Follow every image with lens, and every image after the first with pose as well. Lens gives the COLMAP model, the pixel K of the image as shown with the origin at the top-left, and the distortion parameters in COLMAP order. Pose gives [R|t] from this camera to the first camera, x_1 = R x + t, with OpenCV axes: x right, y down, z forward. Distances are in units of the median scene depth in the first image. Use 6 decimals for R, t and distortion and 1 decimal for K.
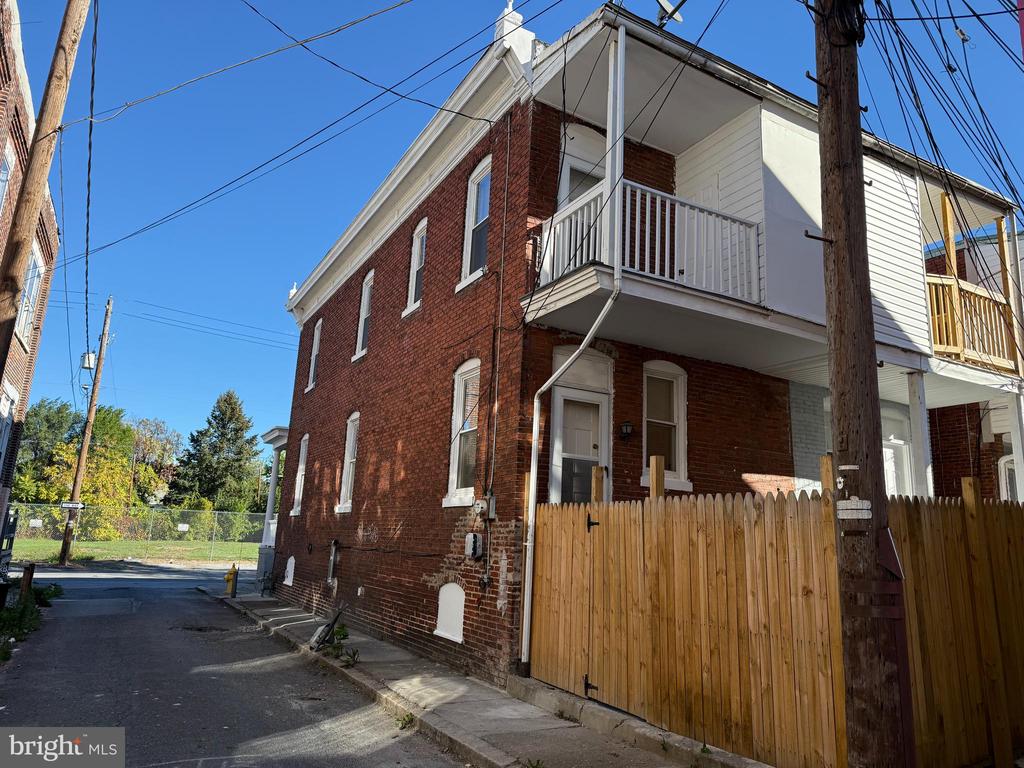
lens RADIAL K [[699.7, 0, 512.0], [0, 699.7, 384.0], [0, 0, 1]] dist [0.099438, -0.145327]
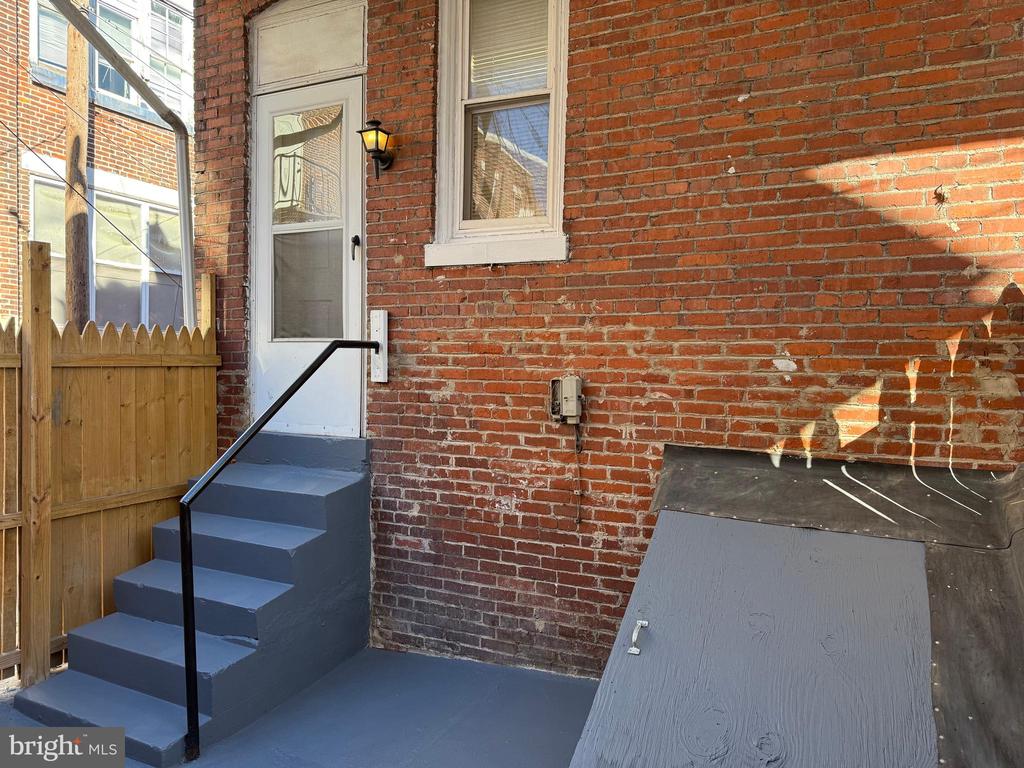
lens RADIAL K [[705.1, 0, 512.0], [0, 705.1, 384.0], [0, 0, 1]] dist [0.050847, -0.065307]
pose [[0.577732, -0.015511, -0.816079, 0.529884], [0.197205, 0.972852, 0.121117, 0.160463], [0.792045, -0.230908, 0.565107, 0.717852]]
